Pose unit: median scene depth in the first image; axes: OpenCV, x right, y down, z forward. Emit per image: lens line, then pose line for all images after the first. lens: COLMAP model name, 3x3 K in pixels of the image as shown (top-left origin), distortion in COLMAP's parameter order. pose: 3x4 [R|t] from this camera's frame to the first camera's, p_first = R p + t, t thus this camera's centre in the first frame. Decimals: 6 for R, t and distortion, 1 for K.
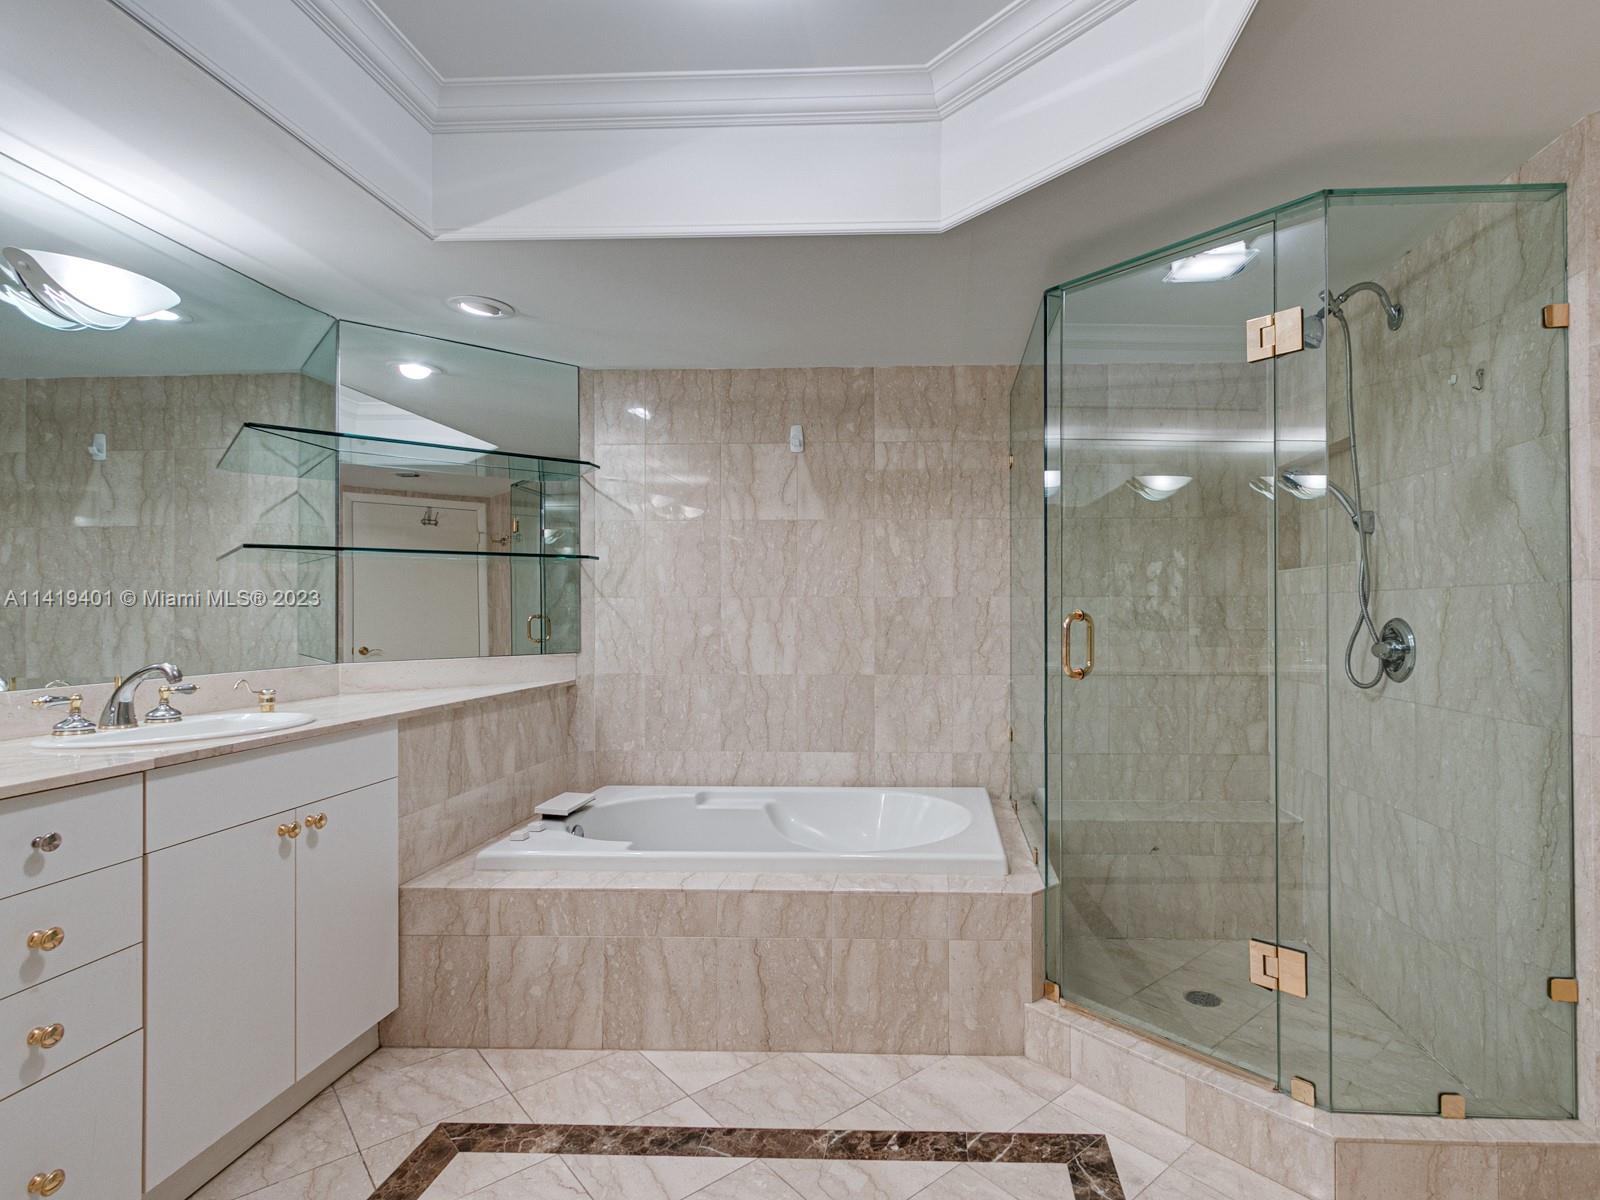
lens RADIAL K [[858.7, 0, 802.1], [0, 858.7, 605.1], [0, 0, 1]] dist [0.001569, -0.000922]
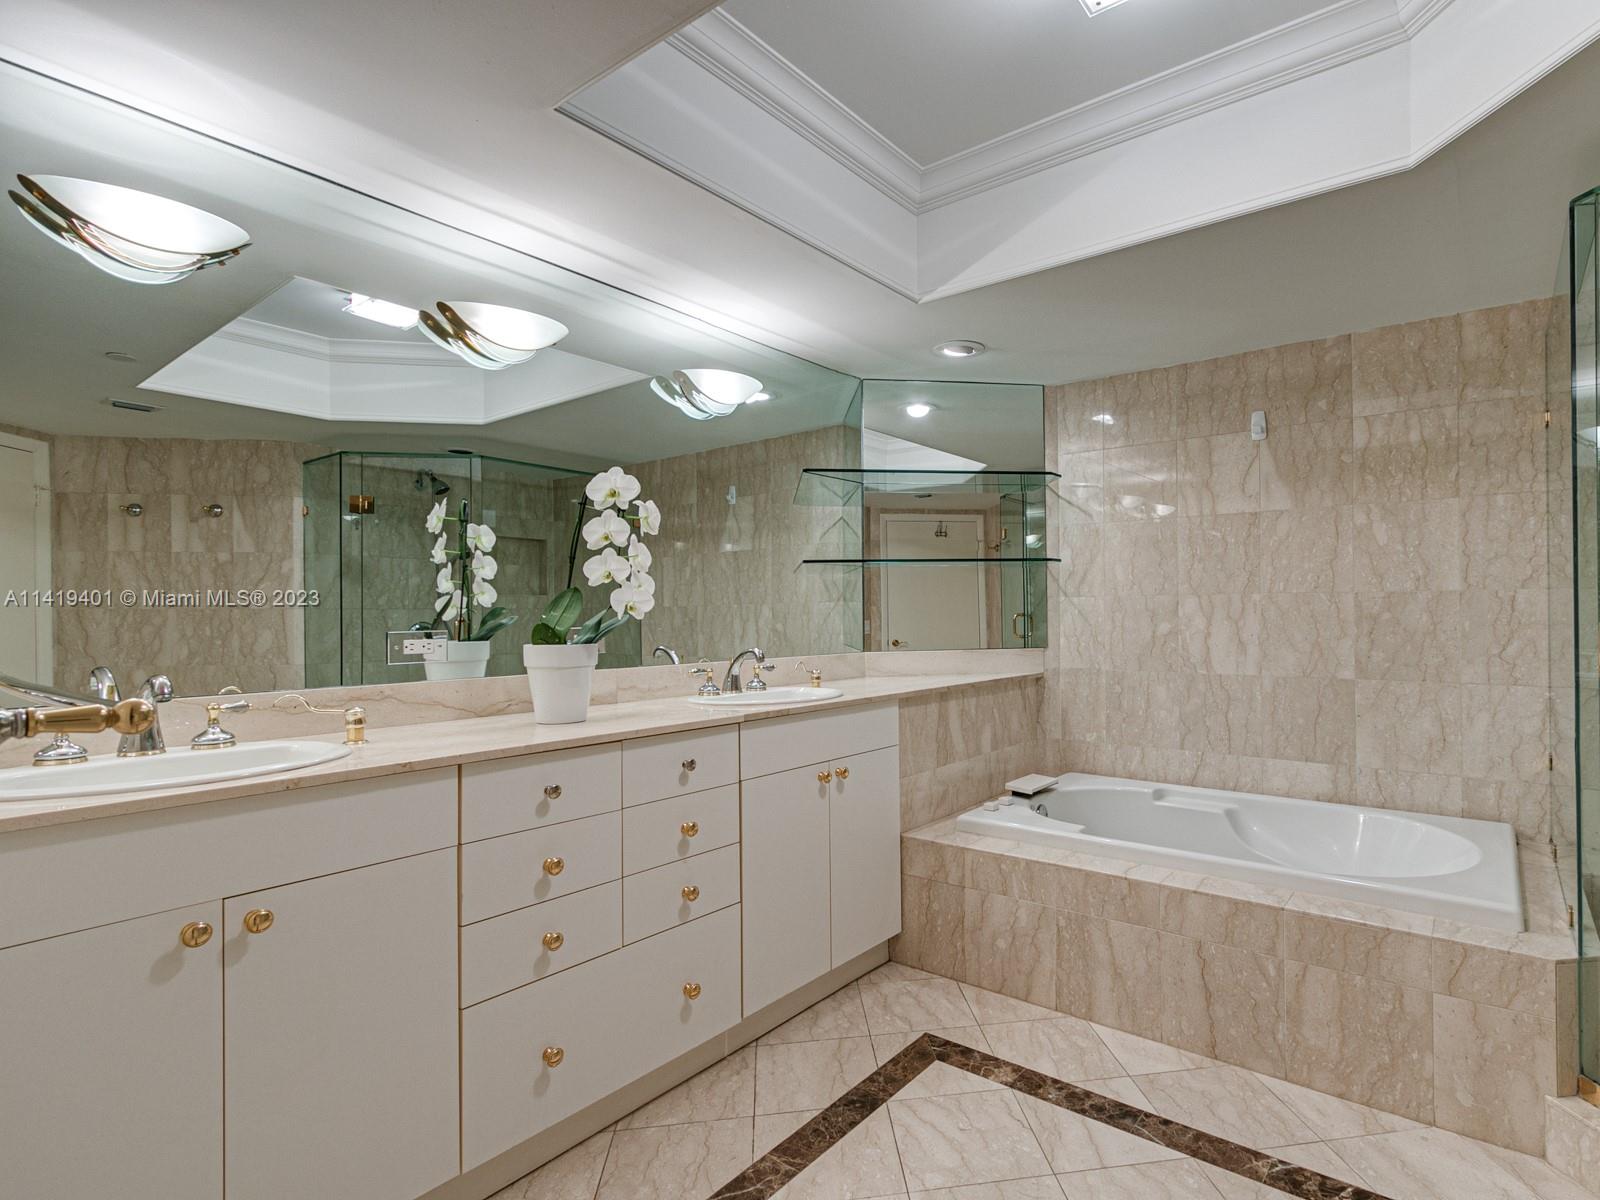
lens RADIAL K [[858.7, 0, 802.1], [0, 858.7, 605.1], [0, 0, 1]] dist [0.001569, -0.000922]
pose [[0.784619, -0.008222, -0.619923, 0.188967], [0.010690, 0.999943, 0.000268, -0.002373], [0.619886, -0.006838, 0.784662, -0.052046]]
